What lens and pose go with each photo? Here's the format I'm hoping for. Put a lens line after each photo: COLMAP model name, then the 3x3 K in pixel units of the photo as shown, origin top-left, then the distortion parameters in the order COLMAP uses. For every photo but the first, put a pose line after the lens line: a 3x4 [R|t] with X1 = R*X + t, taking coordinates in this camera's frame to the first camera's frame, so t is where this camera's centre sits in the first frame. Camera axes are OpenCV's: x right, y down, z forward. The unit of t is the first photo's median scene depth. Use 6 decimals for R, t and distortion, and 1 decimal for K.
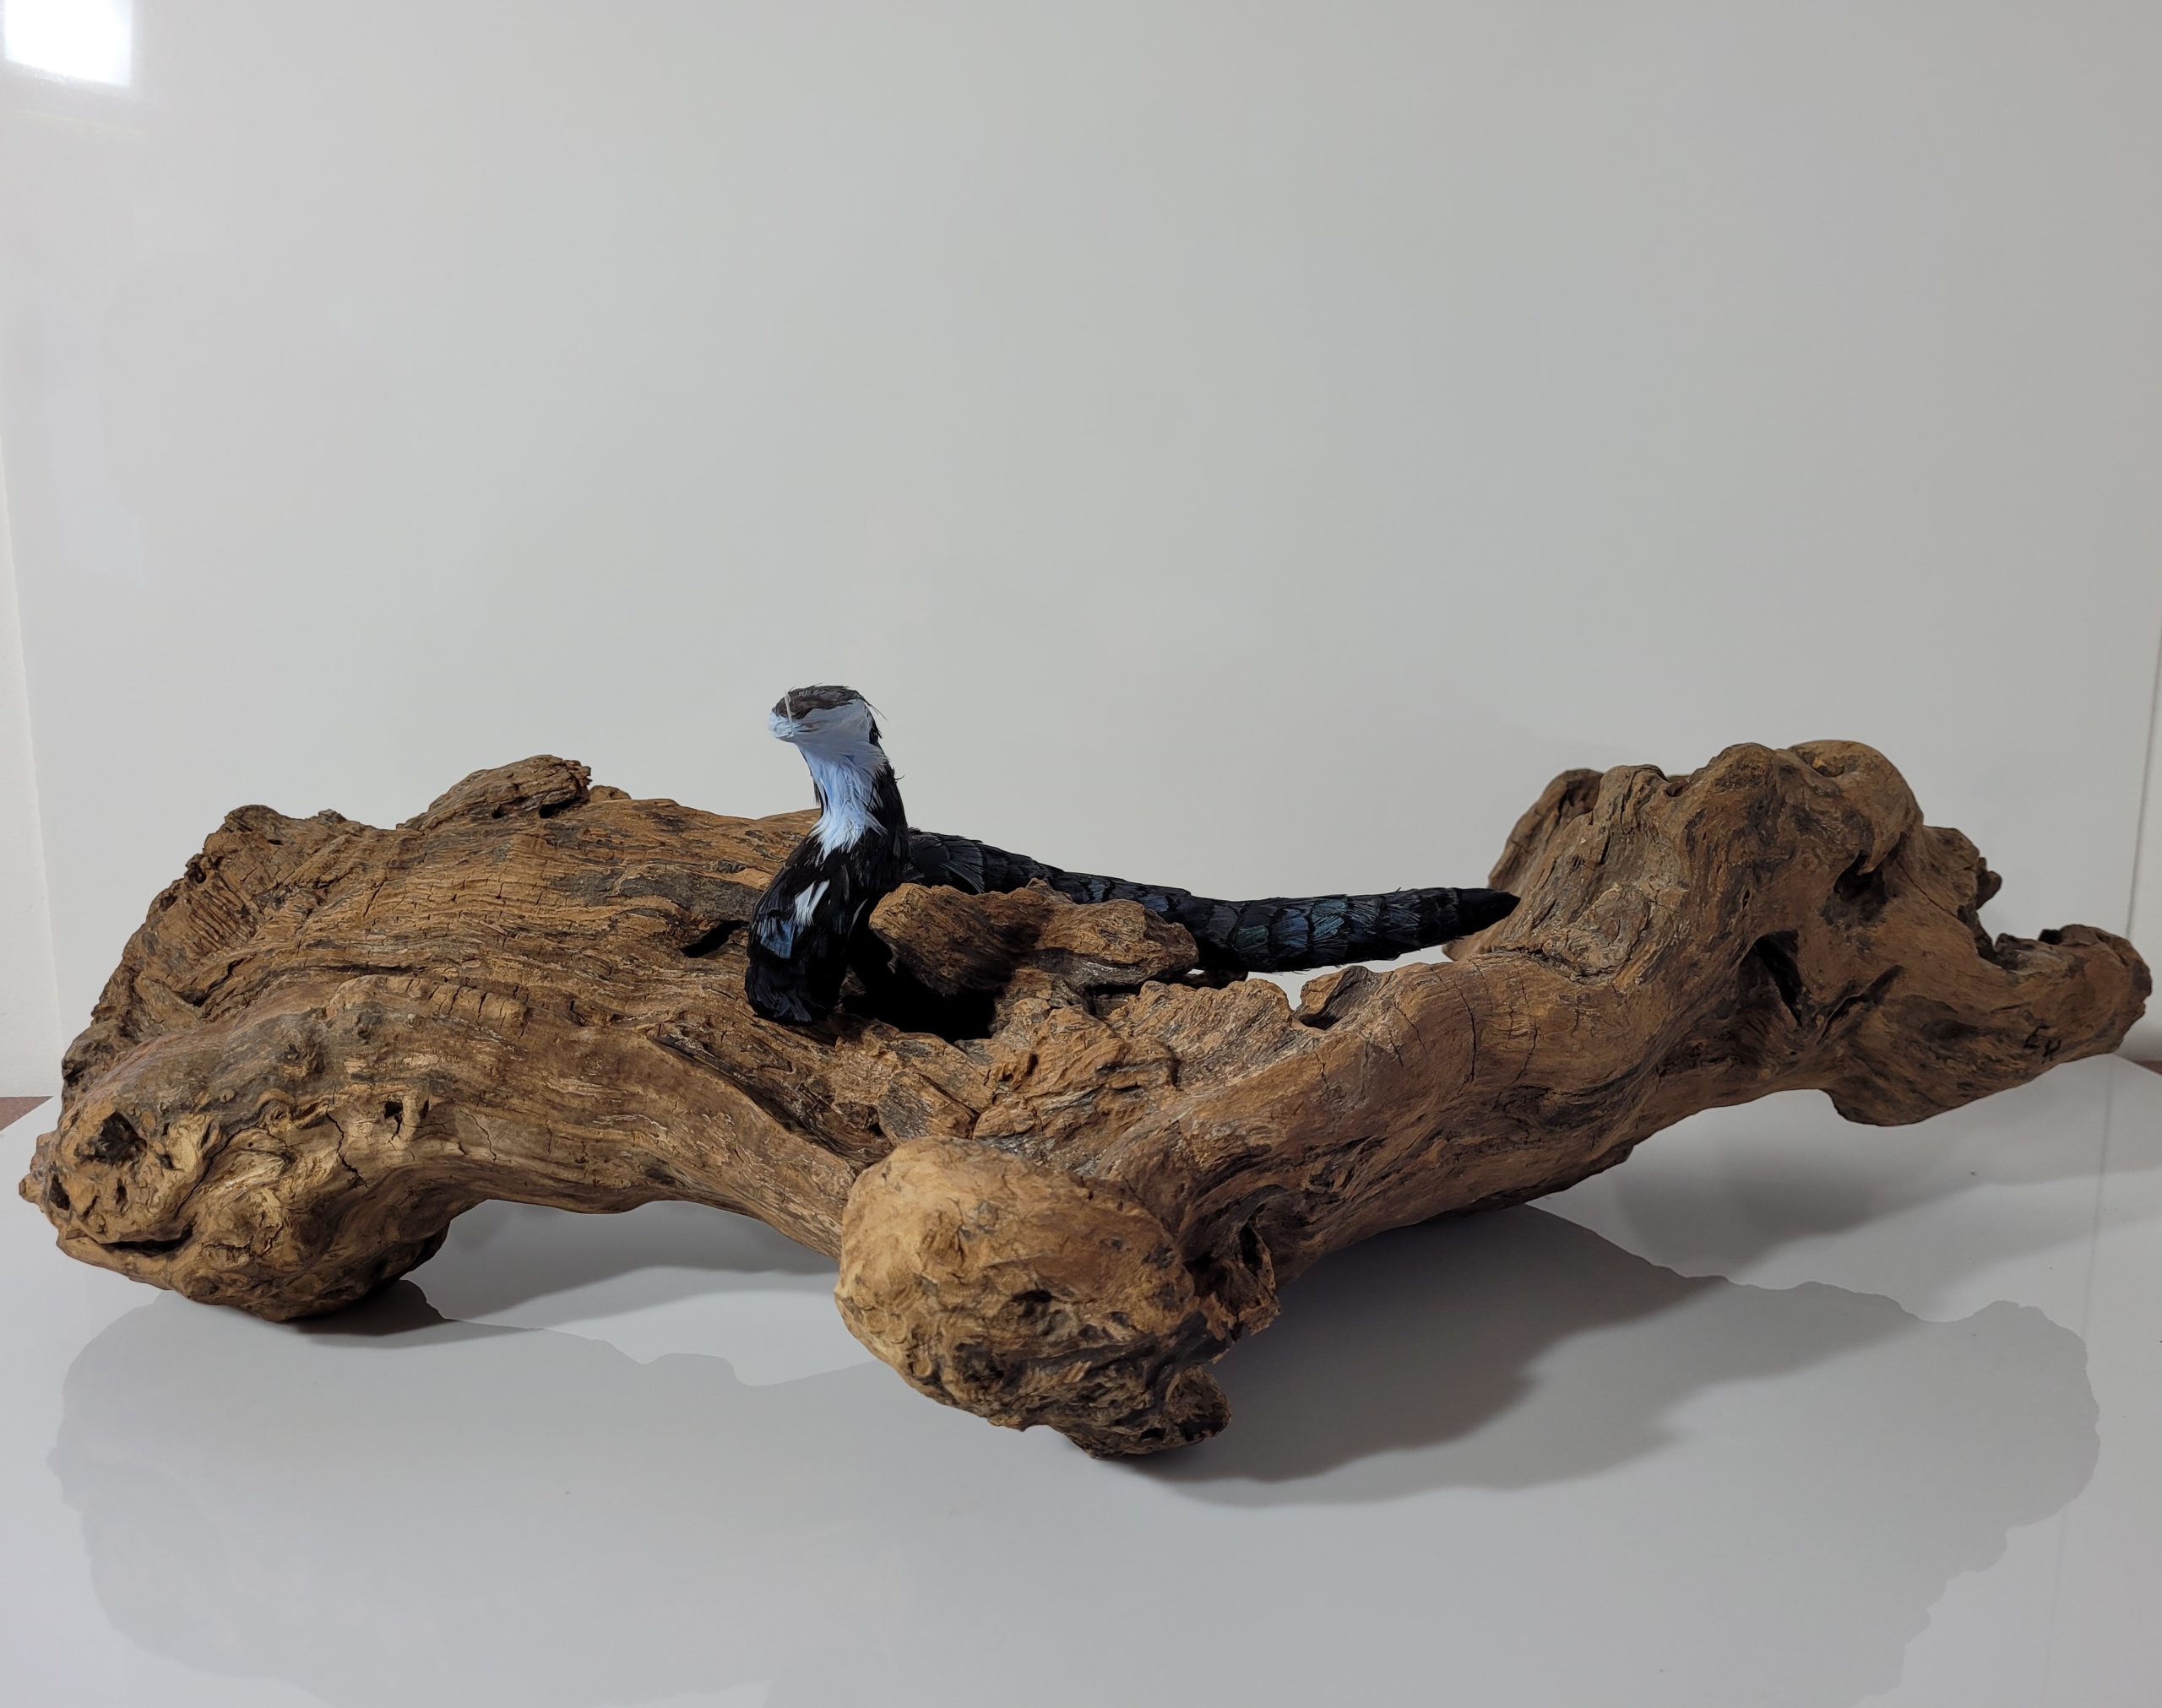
lens RADIAL K [[1729.3, 0, 1151.6], [0, 1729.3, 885.2], [0, 0, 1]] dist [0.031649, -0.011882]
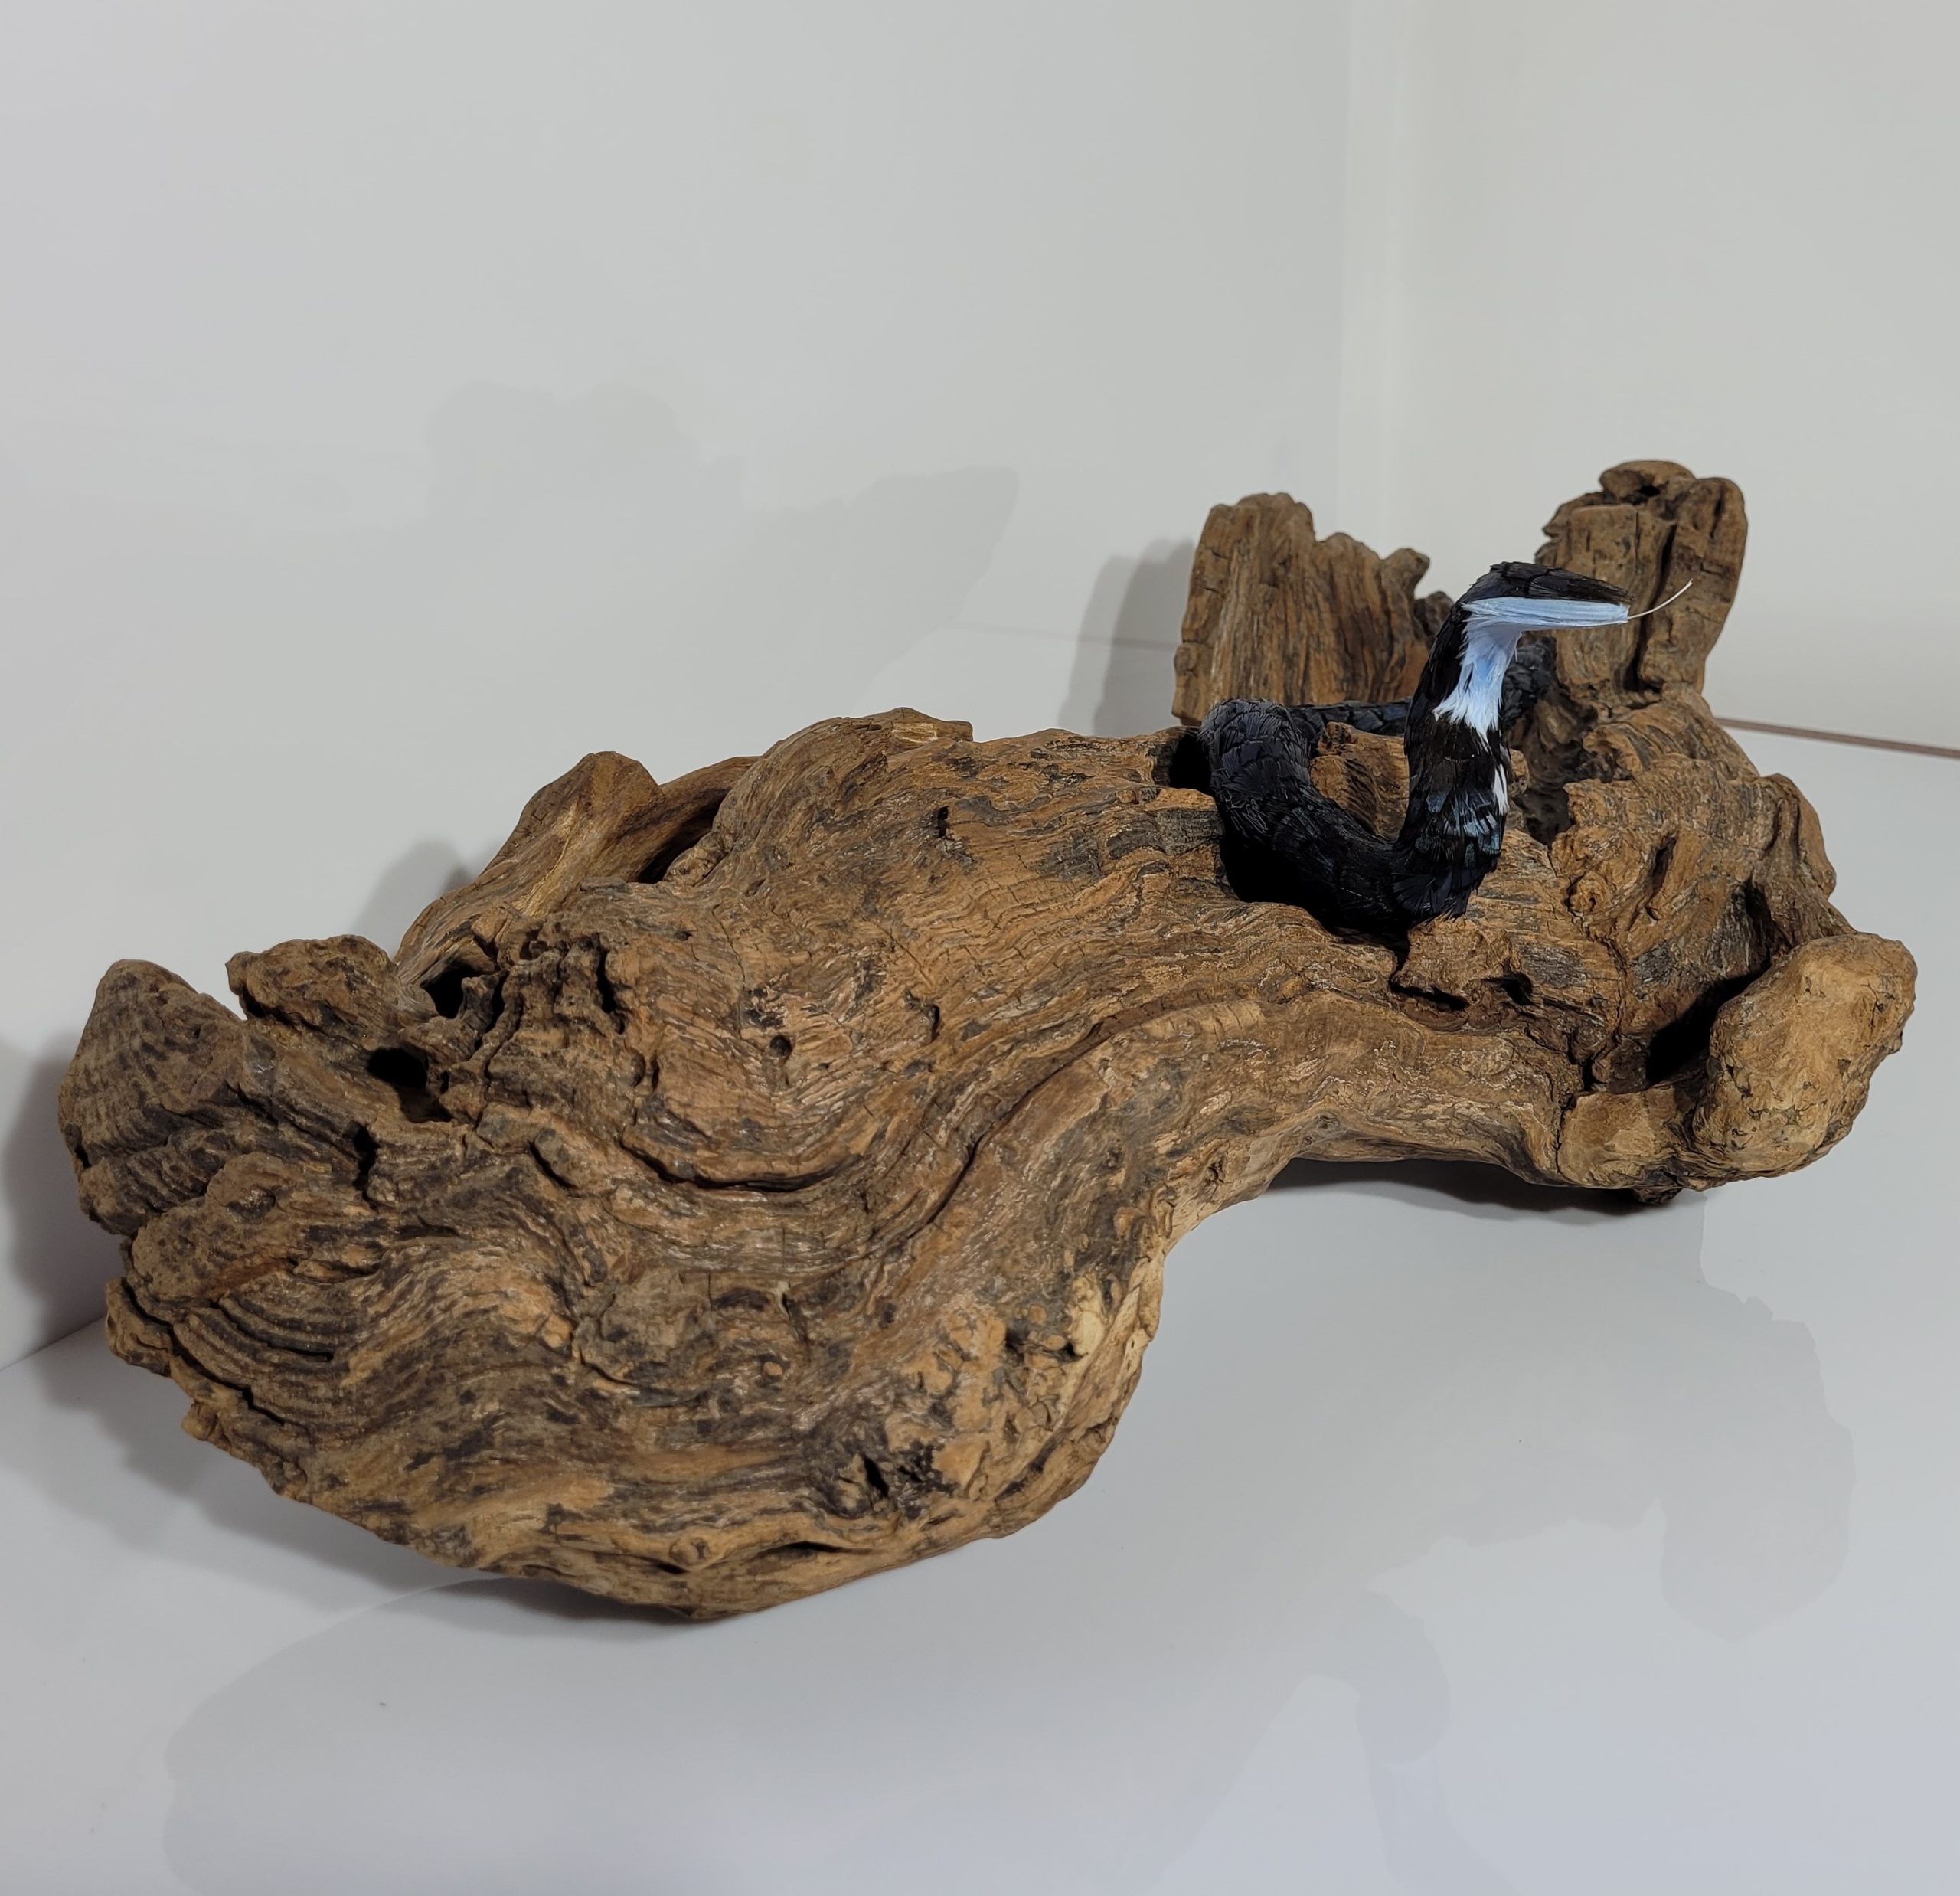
lens RADIAL K [[2168.5, 0, 1194.5], [0, 2168.5, 841.3], [0, 0, 1]] dist [0.026626, 0.000000]
pose [[0.556353, -0.275304, 0.784015, -1.181488], [0.153578, 0.961333, 0.228587, -0.250432], [-0.816631, -0.006768, 0.577121, 0.418077]]
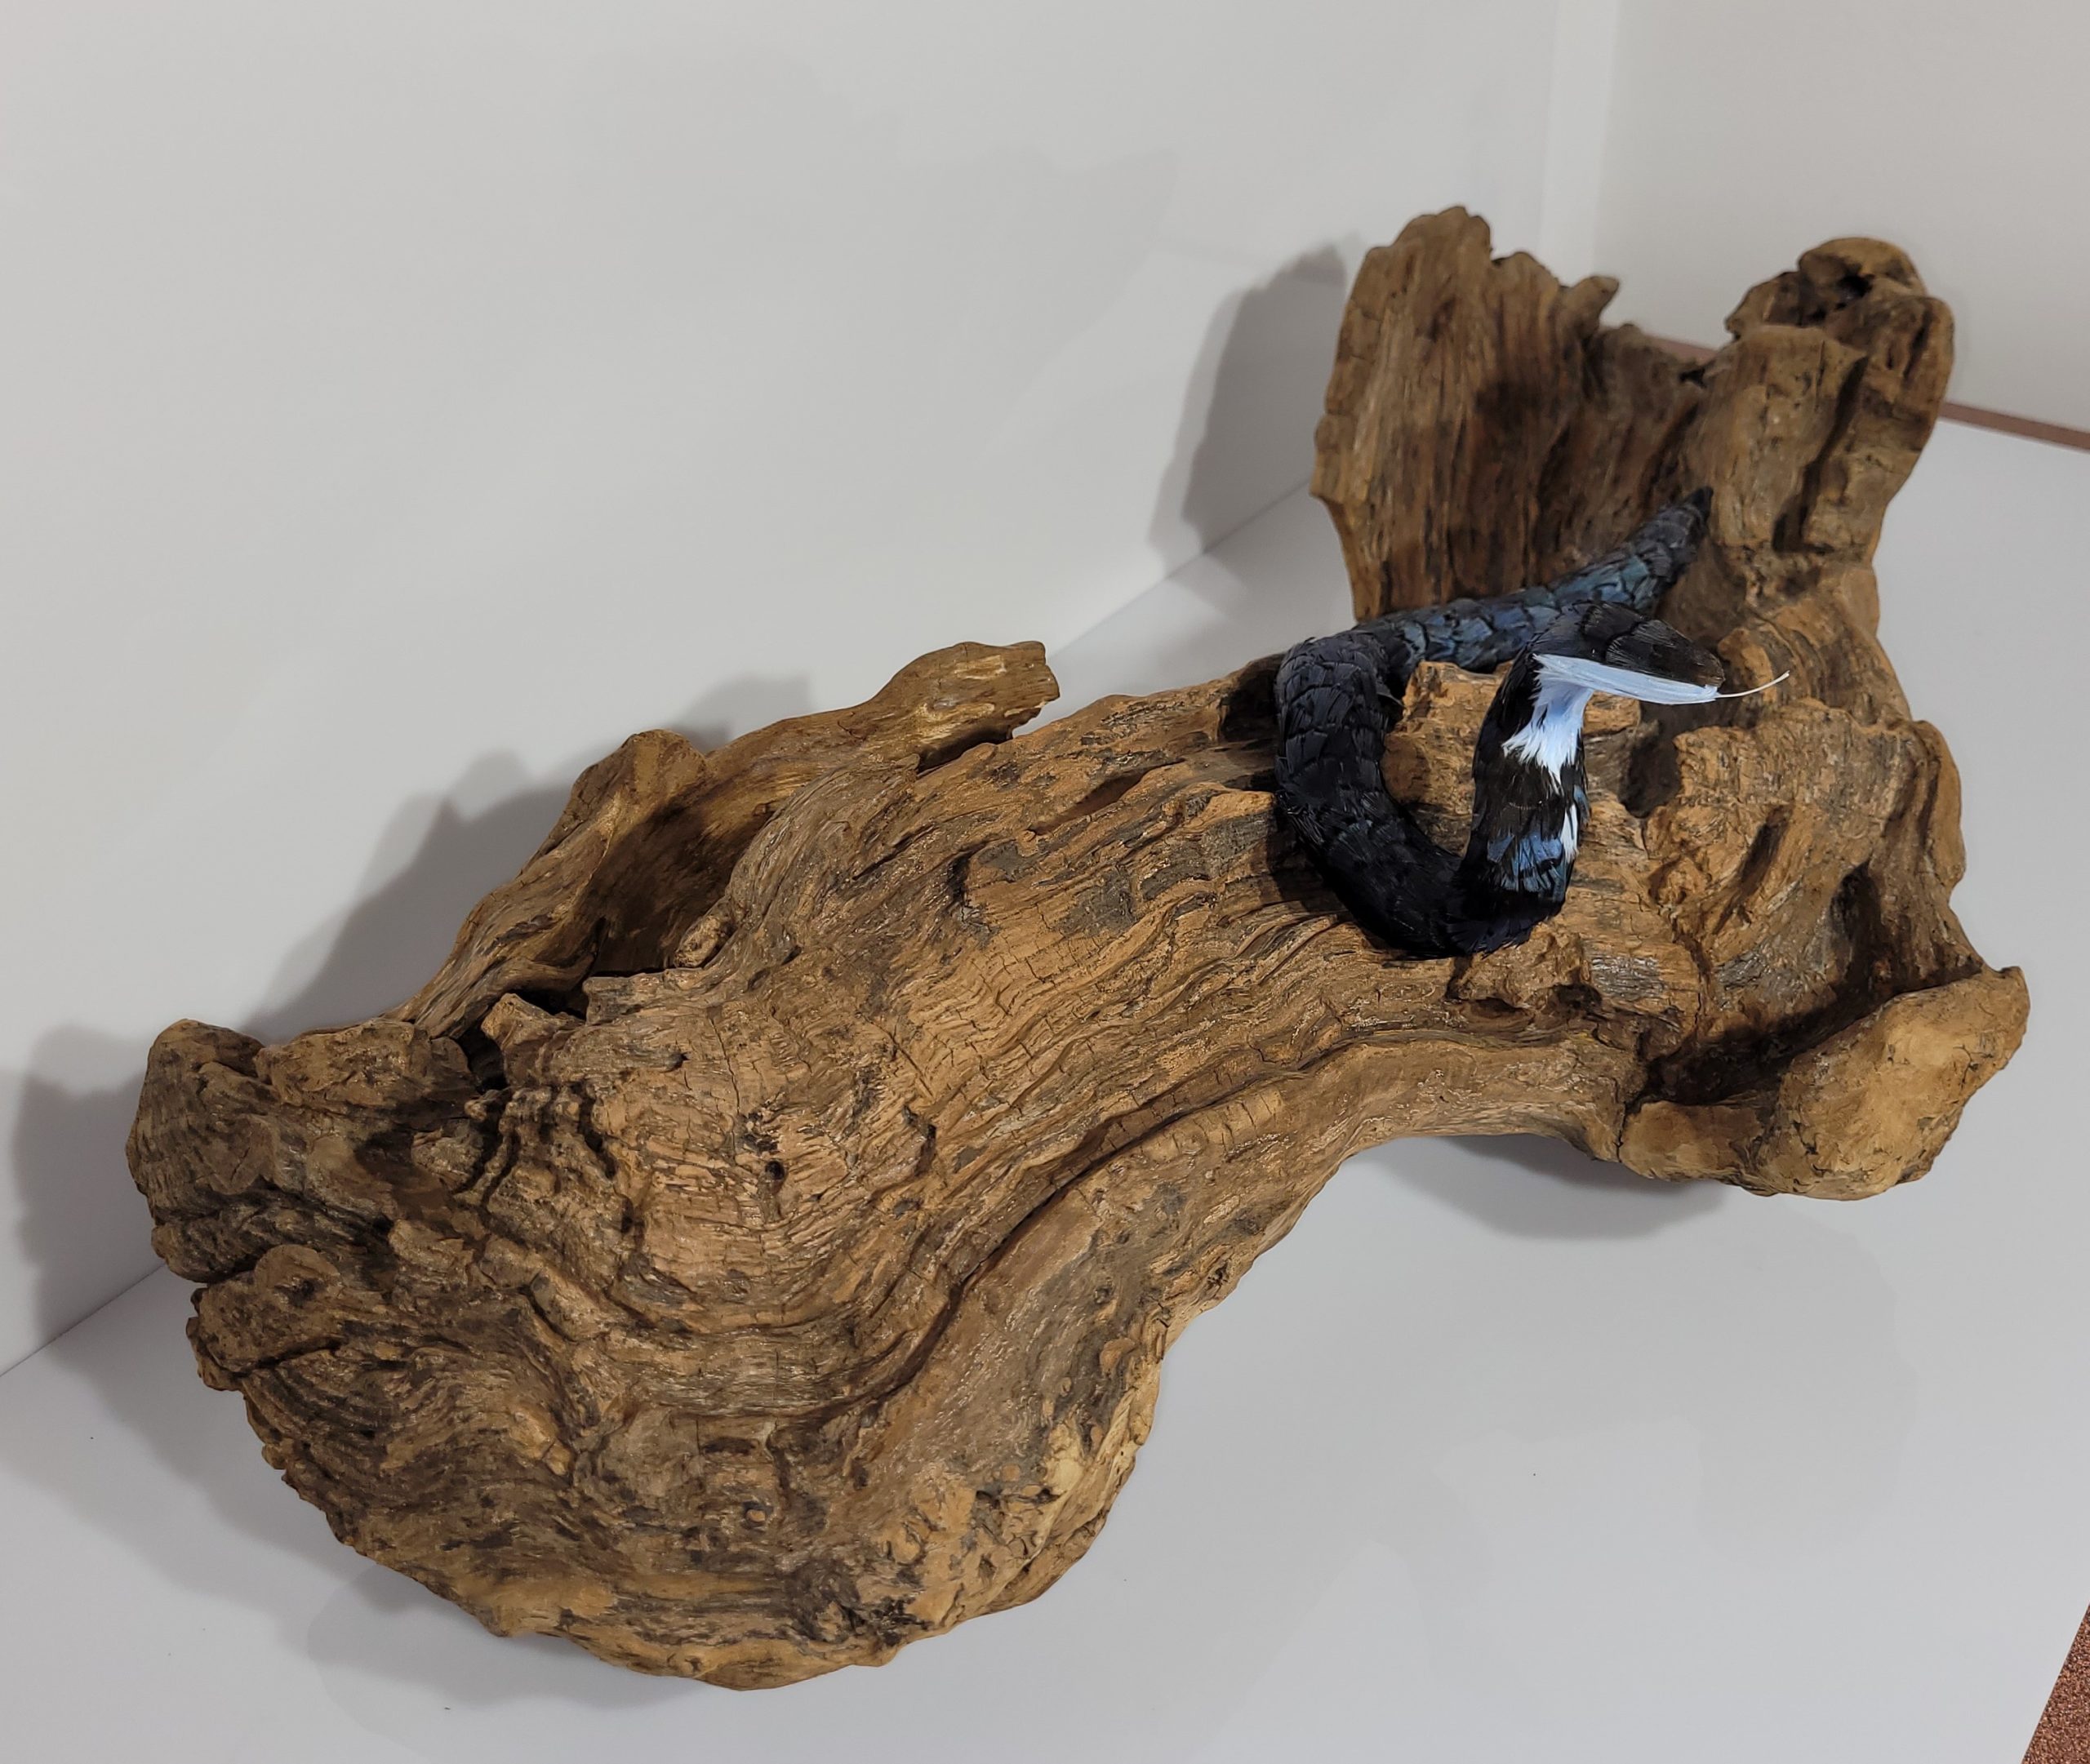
lens RADIAL K [[2097.7, 0, 1143.3], [0, 2097.7, 882.8], [0, 0, 1]] dist [0.027806, 0.000000]
pose [[0.672183, -0.464771, 0.576331, -0.926955], [0.175818, 0.856356, 0.485533, -0.503565], [-0.719206, -0.225038, 0.657343, 0.418449]]
